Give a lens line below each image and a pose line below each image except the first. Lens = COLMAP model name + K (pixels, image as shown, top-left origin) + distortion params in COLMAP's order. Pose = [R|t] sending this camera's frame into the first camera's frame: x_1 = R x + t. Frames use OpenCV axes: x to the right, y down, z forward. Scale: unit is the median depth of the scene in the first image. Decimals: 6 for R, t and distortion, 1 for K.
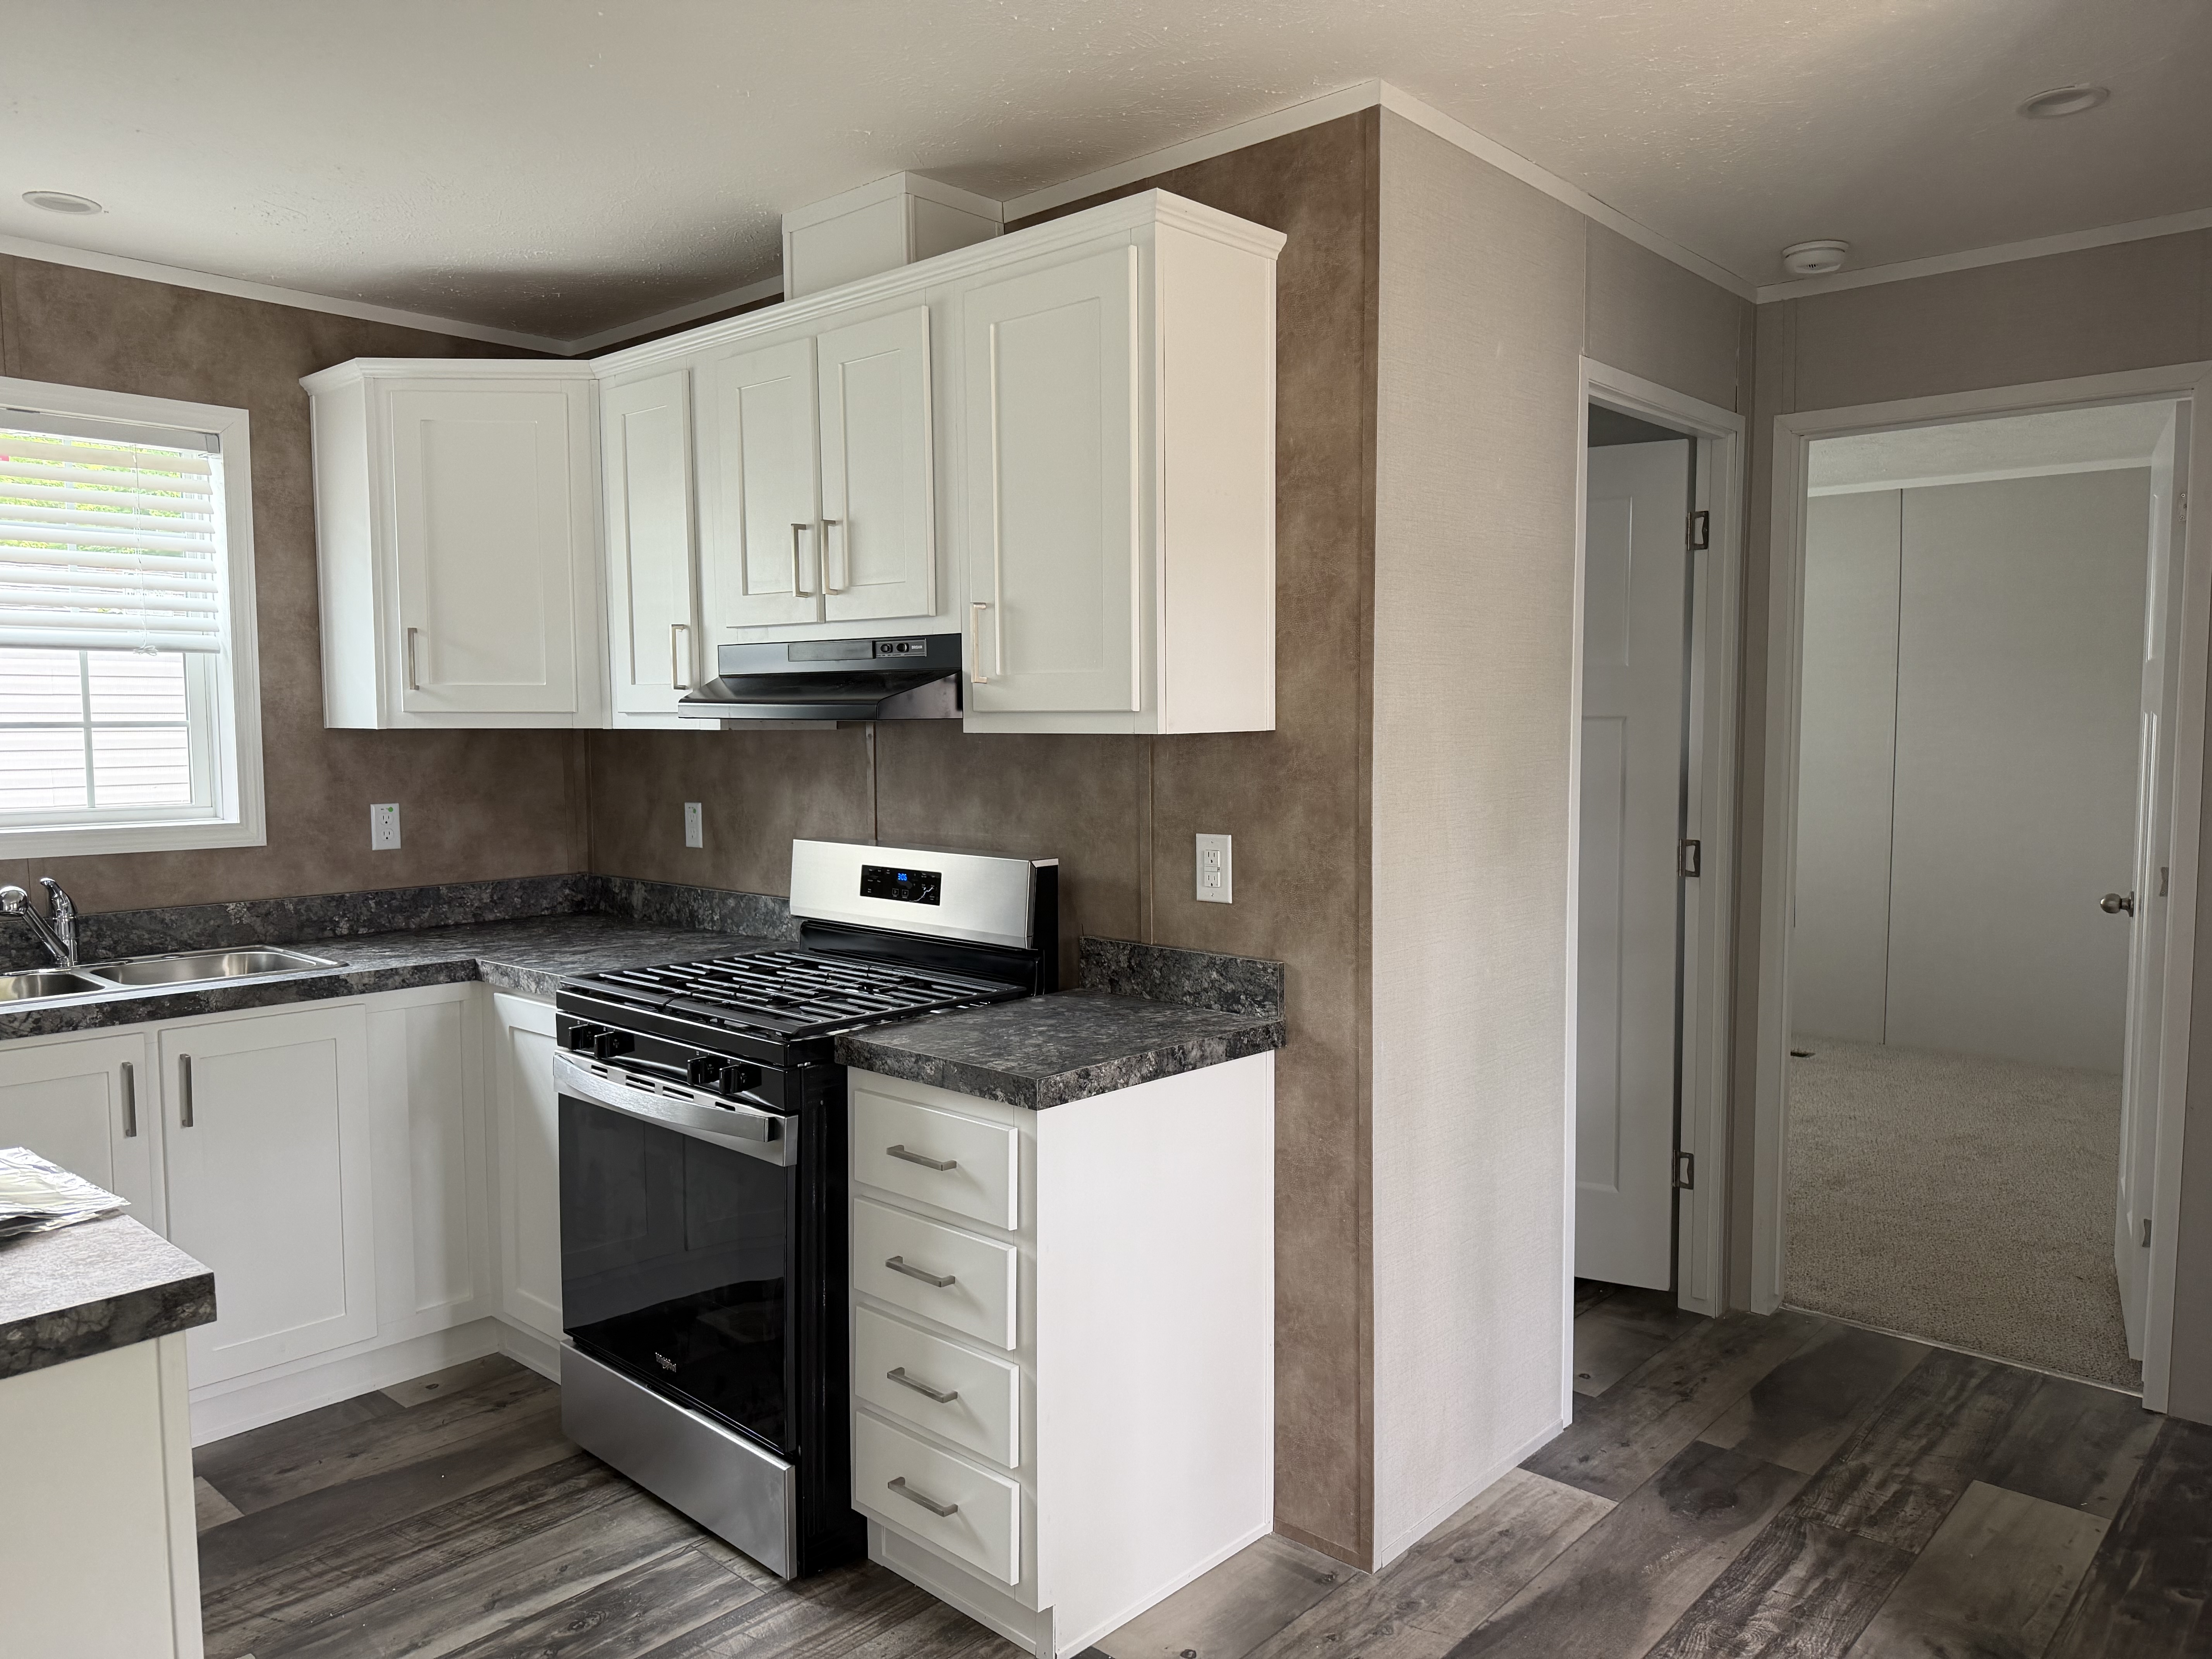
lens RADIAL K [[1587.7, 0, 1098.2], [0, 1587.7, 825.8], [0, 0, 1]] dist [0.068999, -0.079695]
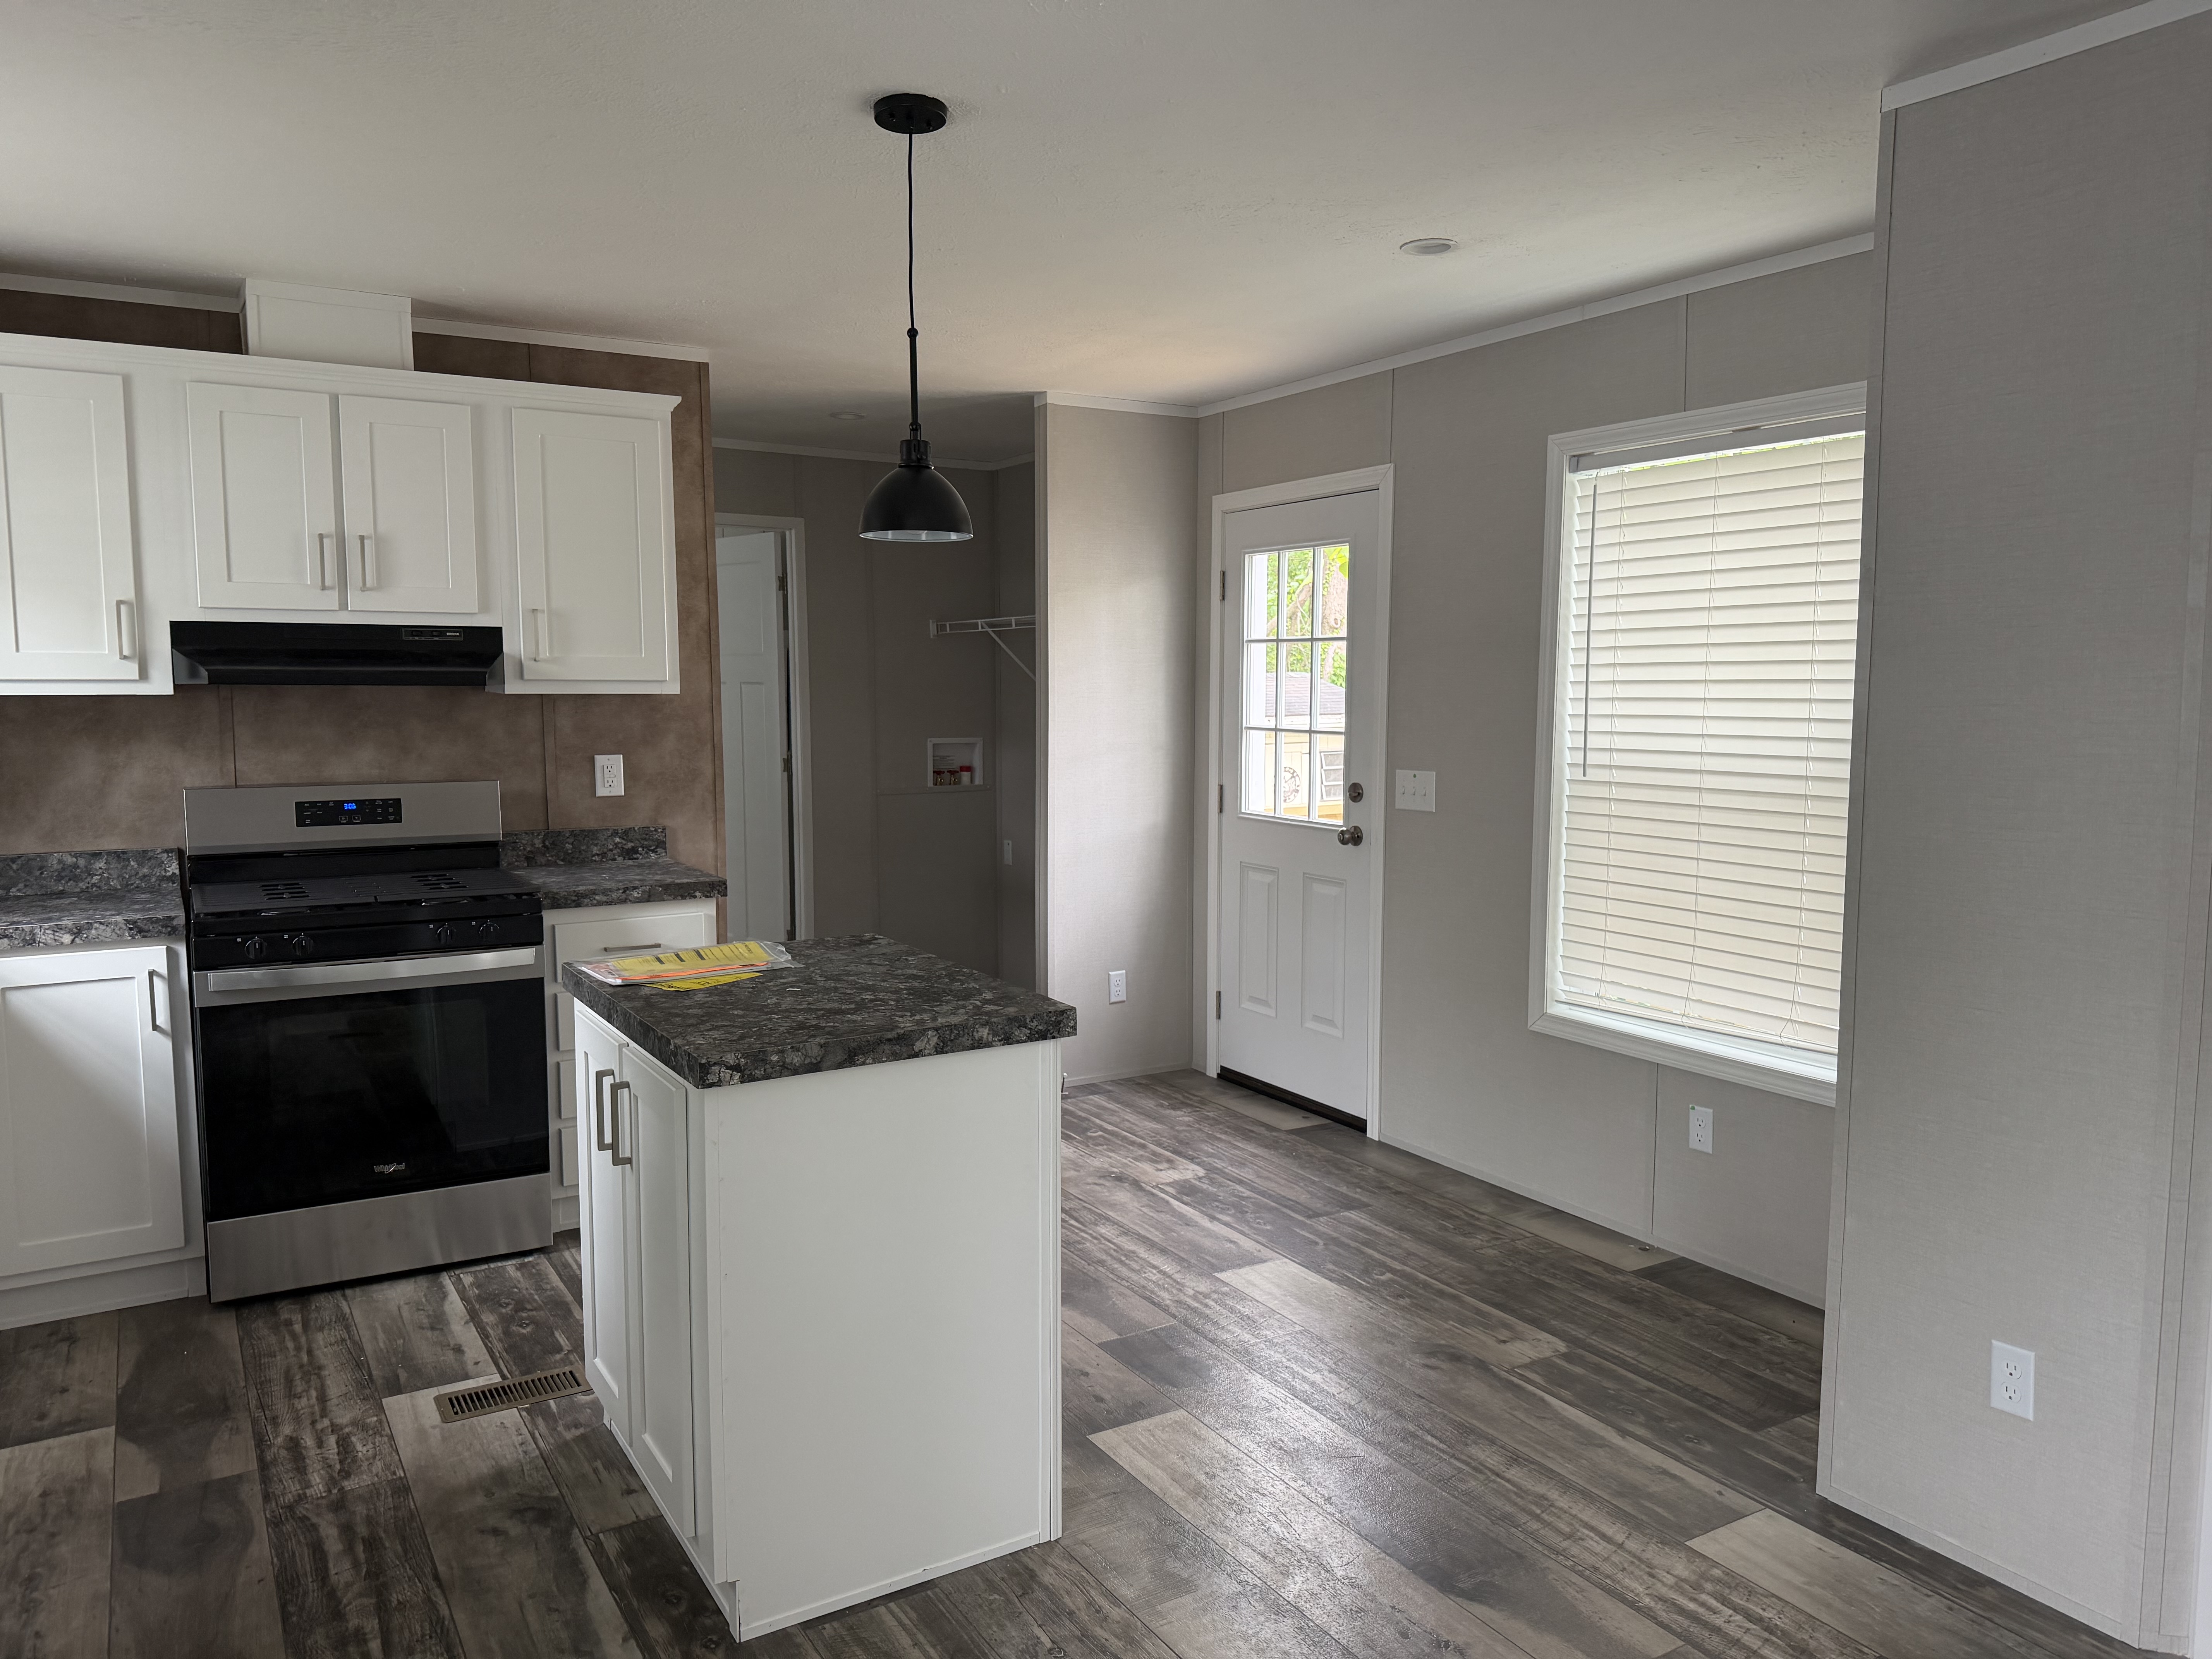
lens RADIAL K [[1587.7, 0, 1107.4], [0, 1587.7, 839.8], [0, 0, 1]] dist [0.068999, -0.079695]
pose [[0.277457, -0.093251, 0.956202, -1.386148], [0.067656, 0.994704, 0.077375, -0.000553], [-0.958353, 0.043225, 0.282296, 0.039027]]
